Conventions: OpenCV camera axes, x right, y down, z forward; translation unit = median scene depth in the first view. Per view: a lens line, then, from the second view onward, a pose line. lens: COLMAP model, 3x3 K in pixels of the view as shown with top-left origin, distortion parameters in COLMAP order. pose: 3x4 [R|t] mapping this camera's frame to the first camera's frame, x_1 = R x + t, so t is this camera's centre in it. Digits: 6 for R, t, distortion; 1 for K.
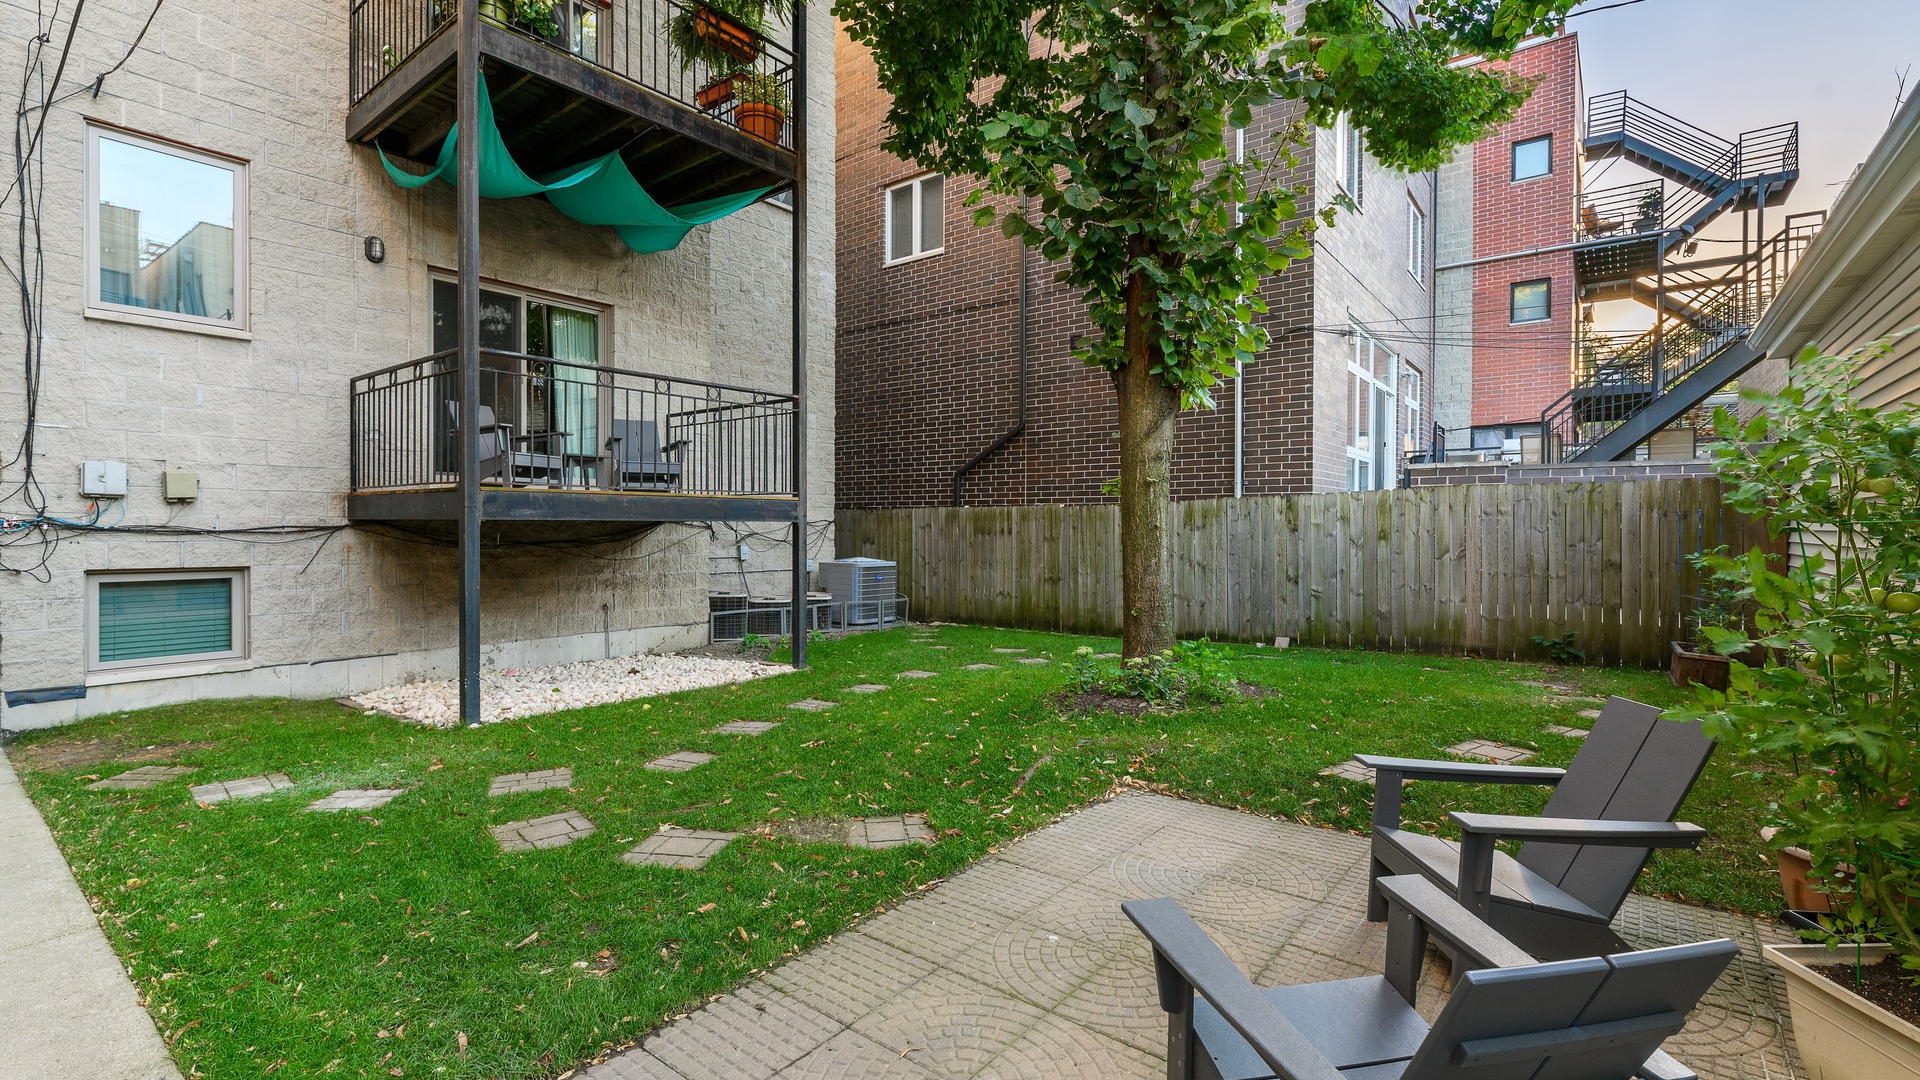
lens RADIAL K [[841.7, 0, 959.1], [0, 841.7, 535.2], [0, 0, 1]] dist [-0.000124, 0.000010]
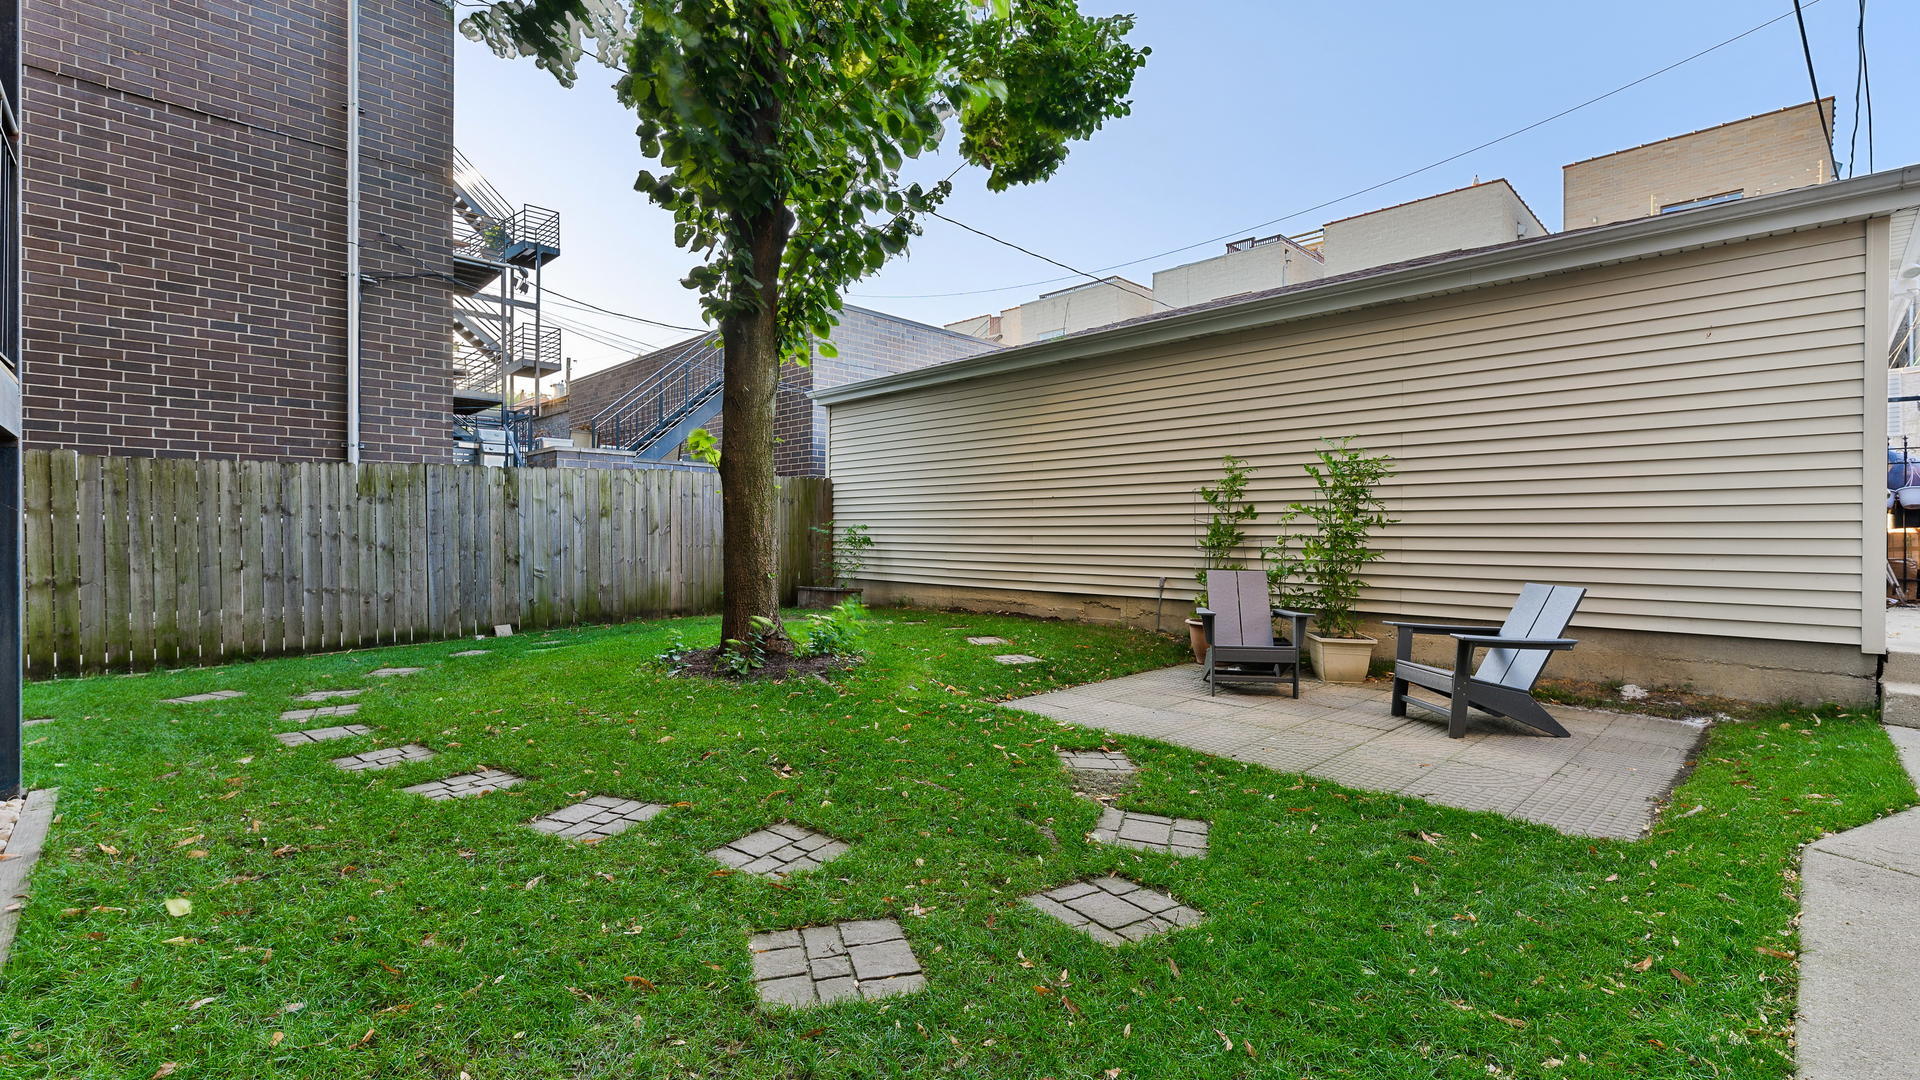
lens RADIAL K [[841.7, 0, 958.7], [0, 841.7, 542.3], [0, 0, 1]] dist [-0.000124, 0.000010]
pose [[0.107816, -0.008575, 0.994134, -0.474928], [0.006748, 0.999946, 0.007894, 0.031183], [-0.994148, 0.005858, 0.107868, 0.442645]]
